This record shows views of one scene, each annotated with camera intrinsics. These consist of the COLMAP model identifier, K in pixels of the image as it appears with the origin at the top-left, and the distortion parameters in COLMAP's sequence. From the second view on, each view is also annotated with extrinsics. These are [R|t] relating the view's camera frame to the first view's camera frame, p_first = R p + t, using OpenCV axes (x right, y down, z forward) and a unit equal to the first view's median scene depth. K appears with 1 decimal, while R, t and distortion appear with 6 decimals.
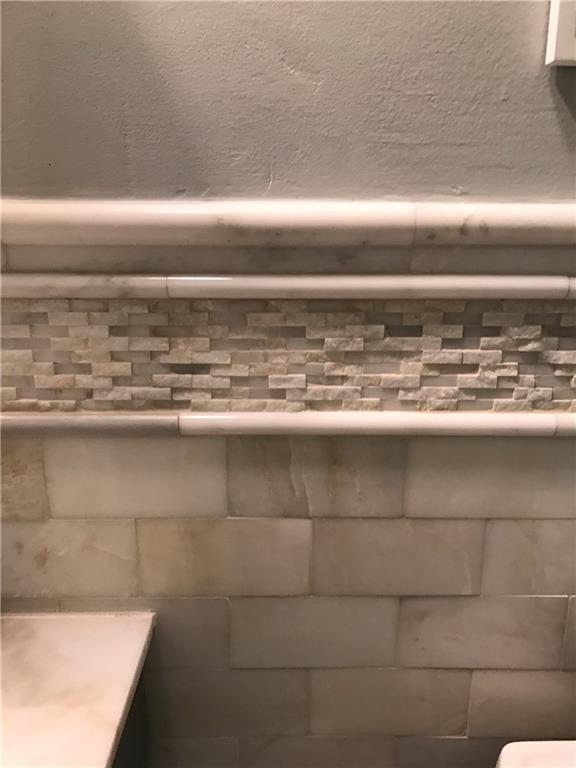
lens RADIAL K [[625.9, 0, 289.1], [0, 625.9, 381.2], [0, 0, 1]] dist [0.014580, -0.004449]
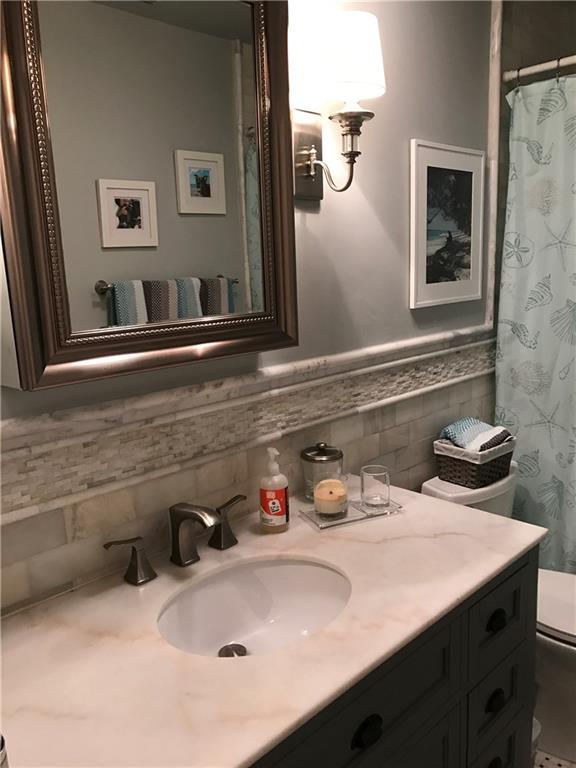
lens RADIAL K [[625.9, 0, 288.0], [0, 625.9, 384.4], [0, 0, 1]] dist [0.014580, -0.004449]
pose [[0.727059, -0.169945, 0.665210, -2.812819], [0.231480, 0.972829, -0.004468, -0.154231], [-0.646376, 0.157231, 0.746643, -1.421766]]
